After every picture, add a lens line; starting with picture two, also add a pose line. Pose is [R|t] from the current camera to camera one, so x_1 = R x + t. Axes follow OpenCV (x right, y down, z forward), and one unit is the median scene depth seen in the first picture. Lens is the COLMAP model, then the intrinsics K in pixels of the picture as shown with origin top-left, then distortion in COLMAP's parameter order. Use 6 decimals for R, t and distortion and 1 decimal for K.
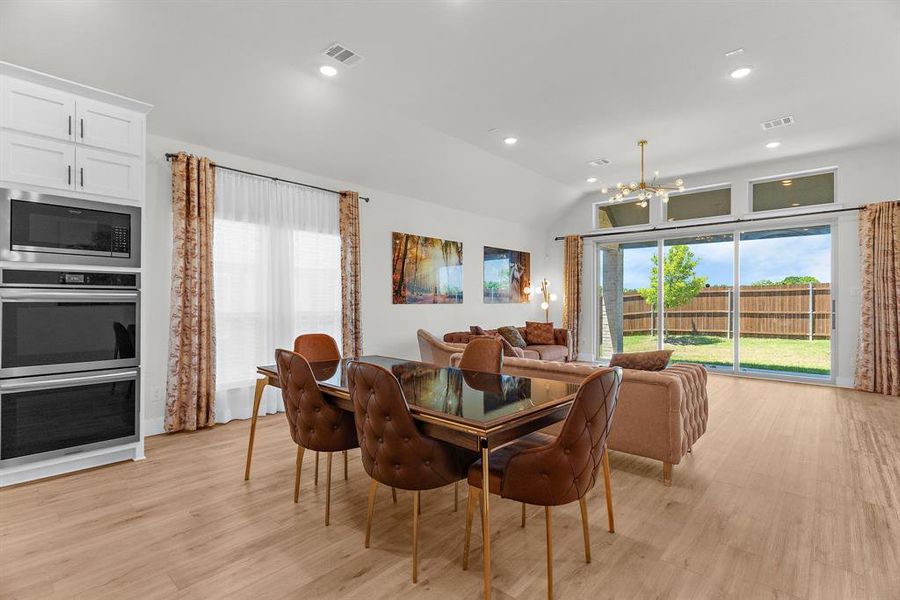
lens RADIAL K [[428.4, 0, 451.5], [0, 428.4, 300.5], [0, 0, 1]] dist [0.000074, -0.001206]
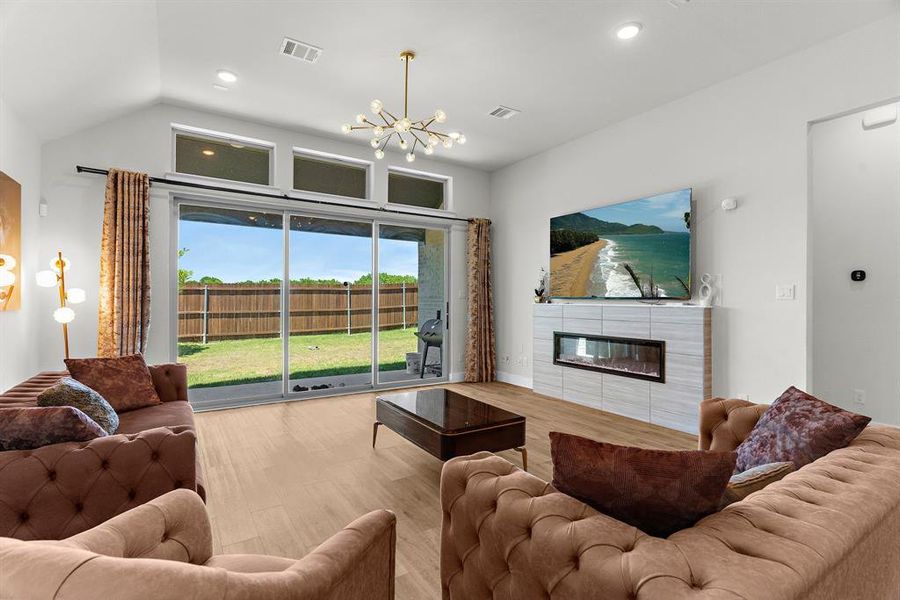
lens RADIAL K [[428.4, 0, 451.3], [0, 428.4, 301.3], [0, 0, 1]] dist [0.000074, -0.001206]
pose [[0.266518, -0.004857, 0.963818, -0.135316], [-0.004517, 0.999970, 0.006288, -0.009459], [-0.963819, -0.006030, 0.266488, 0.706498]]
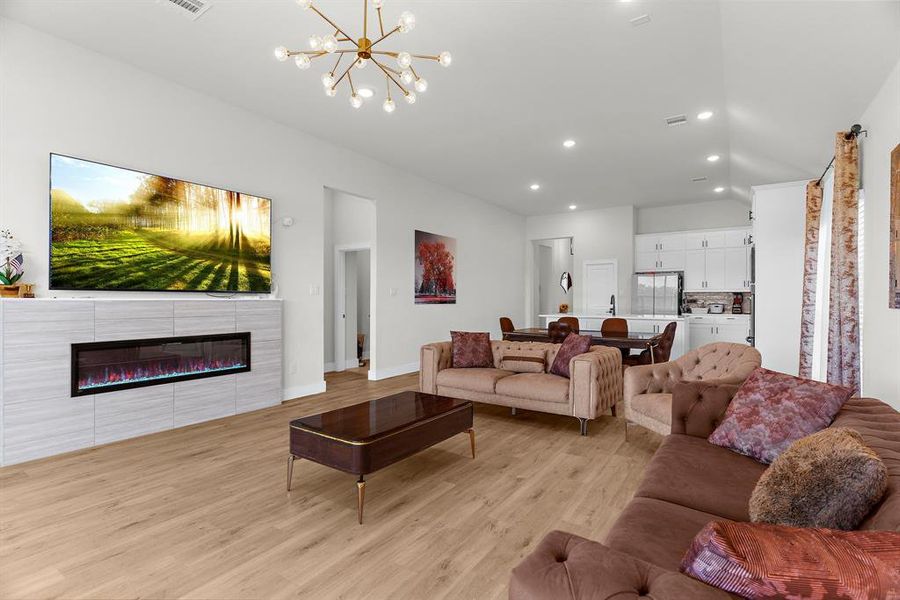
lens RADIAL K [[428.4, 0, 448.2], [0, 428.4, 298.8], [0, 0, 1]] dist [0.000074, -0.001206]
pose [[-0.991998, -0.003919, -0.126194, 0.386117], [-0.003569, 0.999989, -0.003000, 0.001028], [0.126204, -0.002526, -0.992001, 1.356223]]
